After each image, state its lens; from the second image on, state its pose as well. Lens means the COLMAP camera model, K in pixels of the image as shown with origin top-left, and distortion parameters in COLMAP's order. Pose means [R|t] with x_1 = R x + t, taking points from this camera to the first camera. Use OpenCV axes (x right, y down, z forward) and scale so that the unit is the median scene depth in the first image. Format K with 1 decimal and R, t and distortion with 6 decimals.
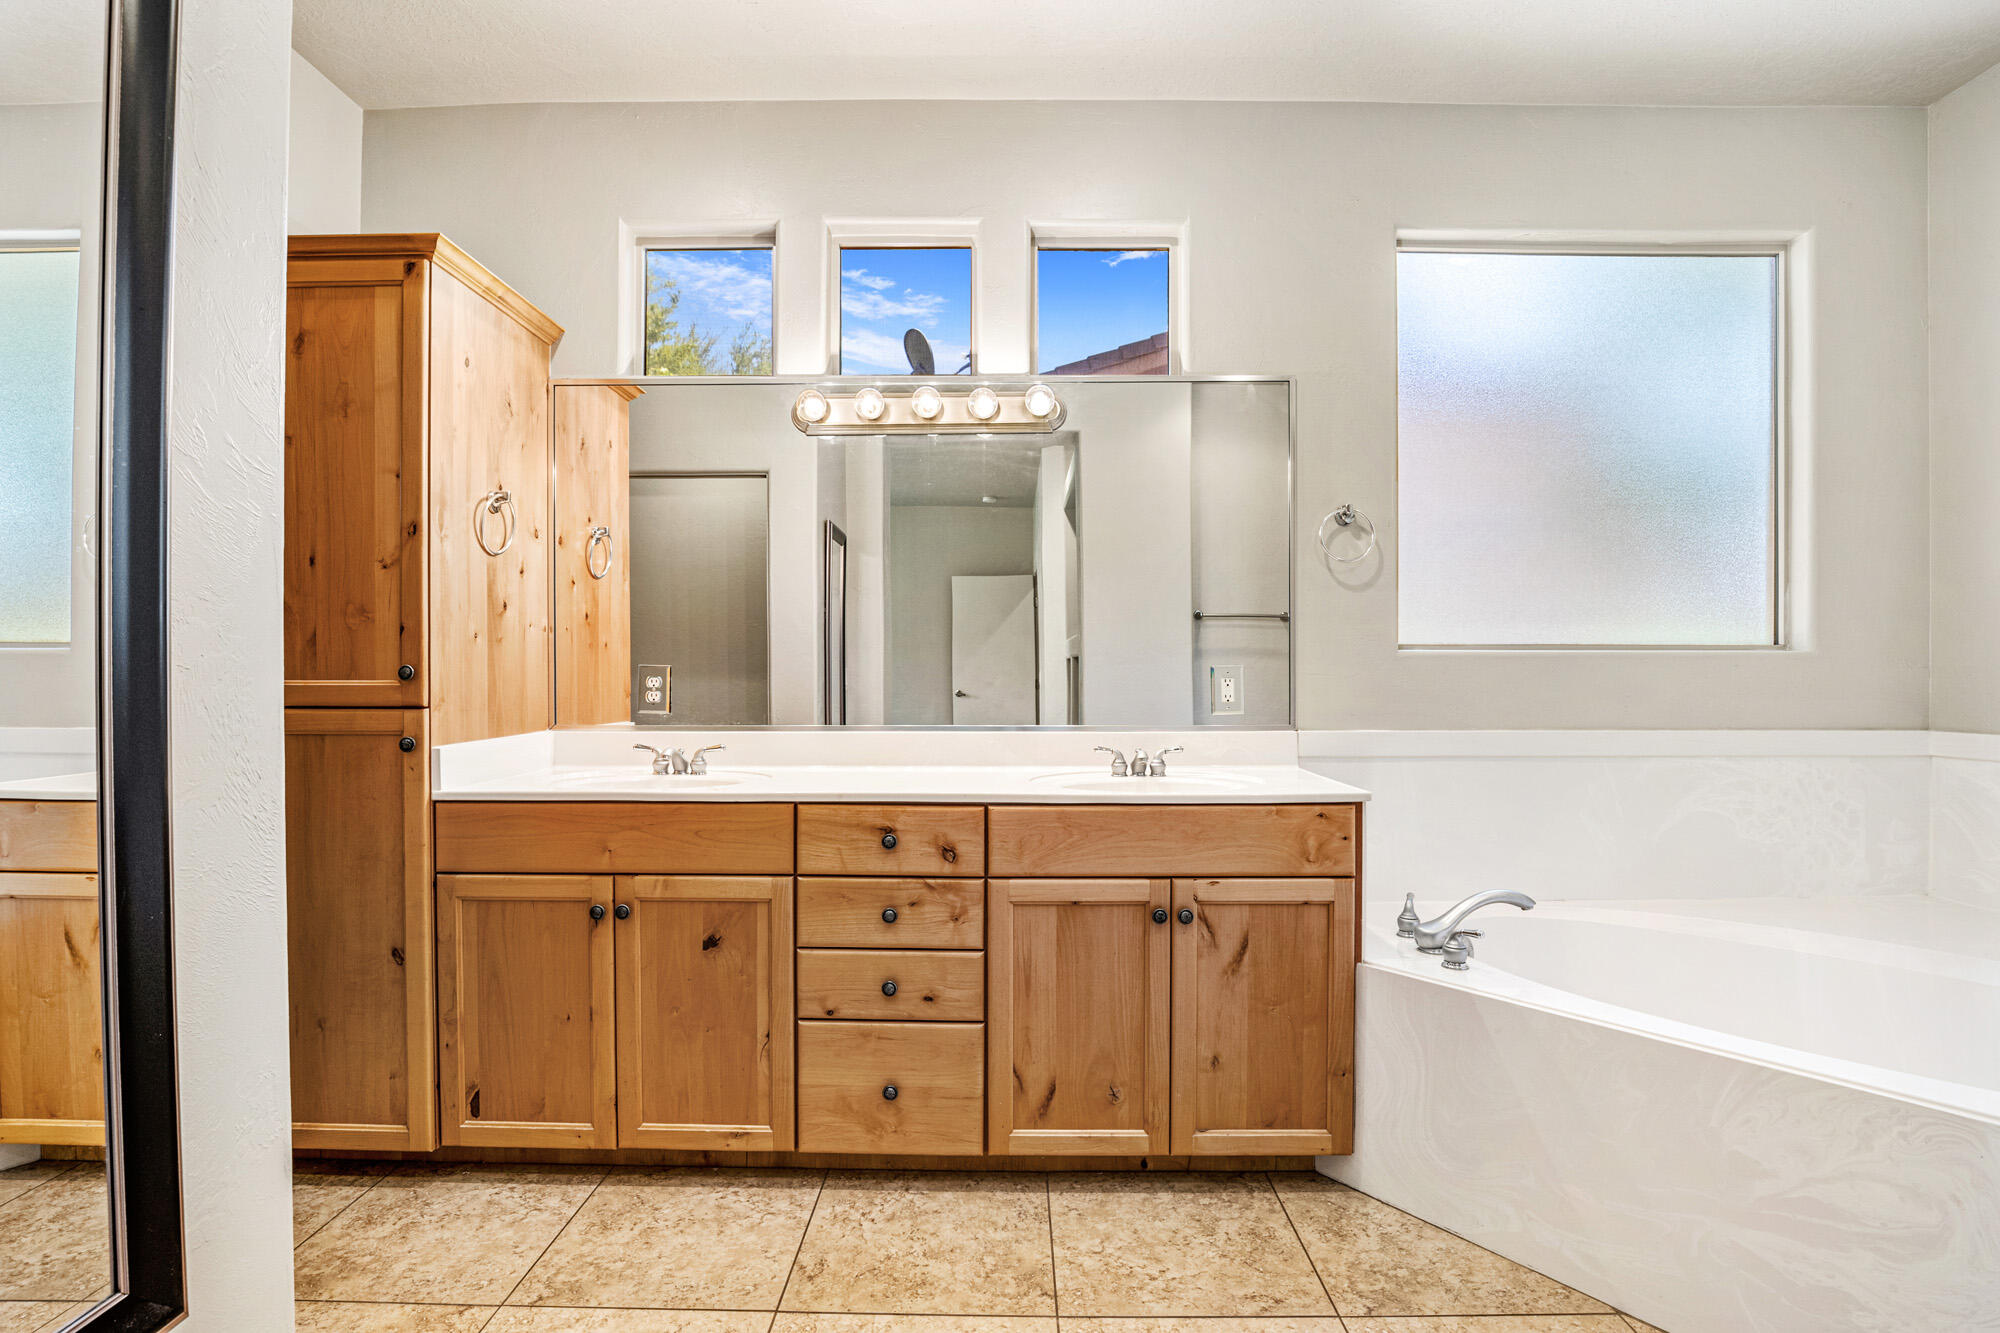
lens RADIAL K [[976.9, 0, 995.4], [0, 976.9, 675.4], [0, 0, 1]] dist [-0.002051, -0.000064]
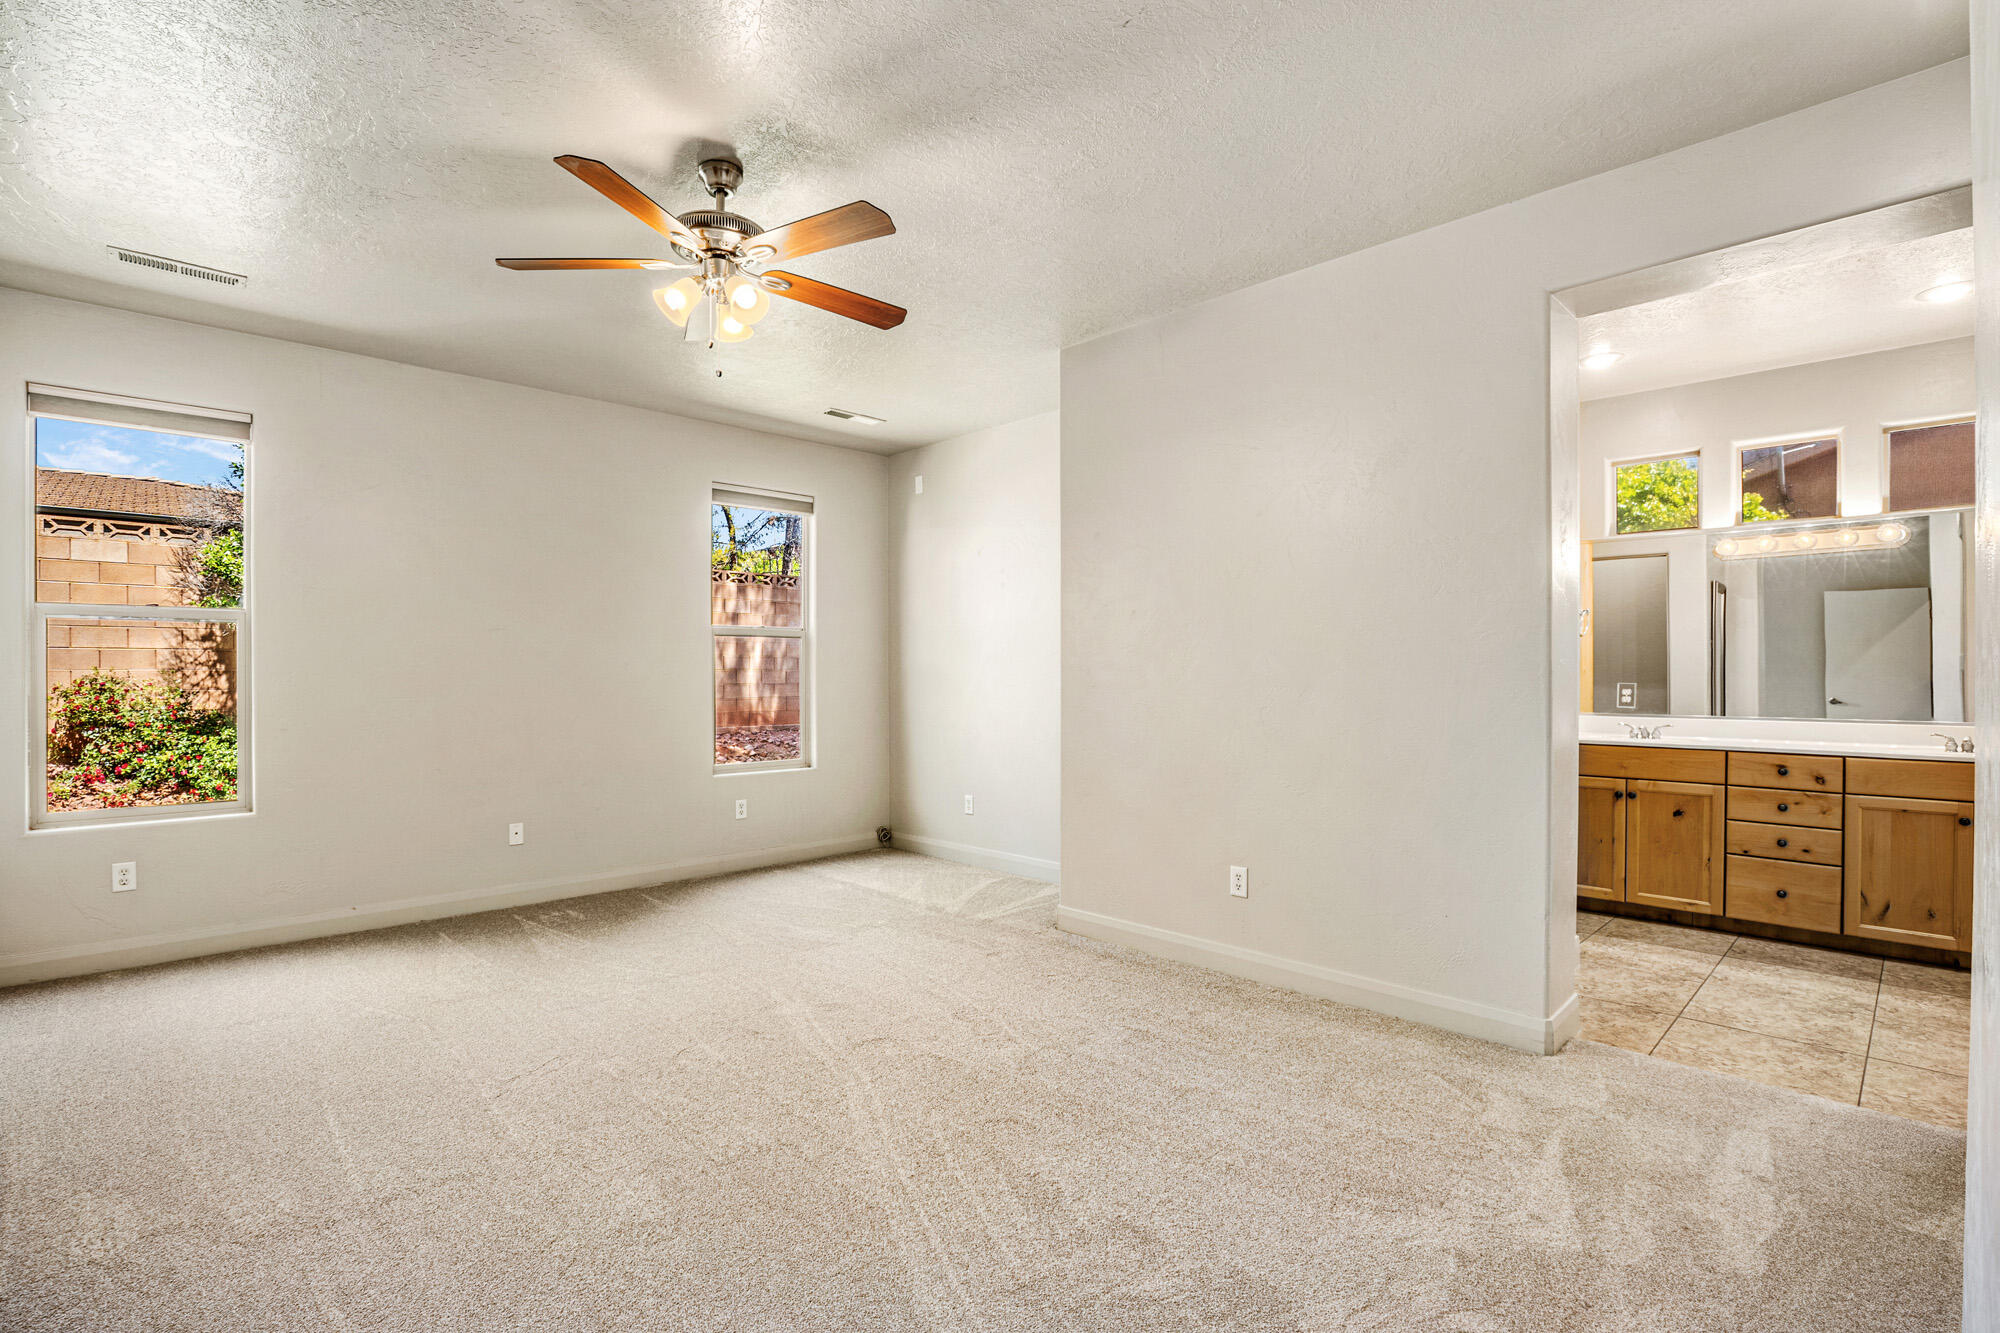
lens RADIAL K [[932.4, 0, 991.1], [0, 932.4, 681.6], [0, 0, 1]] dist [-0.030294, 0.004540]
pose [[0.707078, 0.004544, -0.707121, 0.072605], [0.003352, 0.999947, 0.009777, -0.045628], [0.707128, -0.009283, 0.707025, -1.534812]]
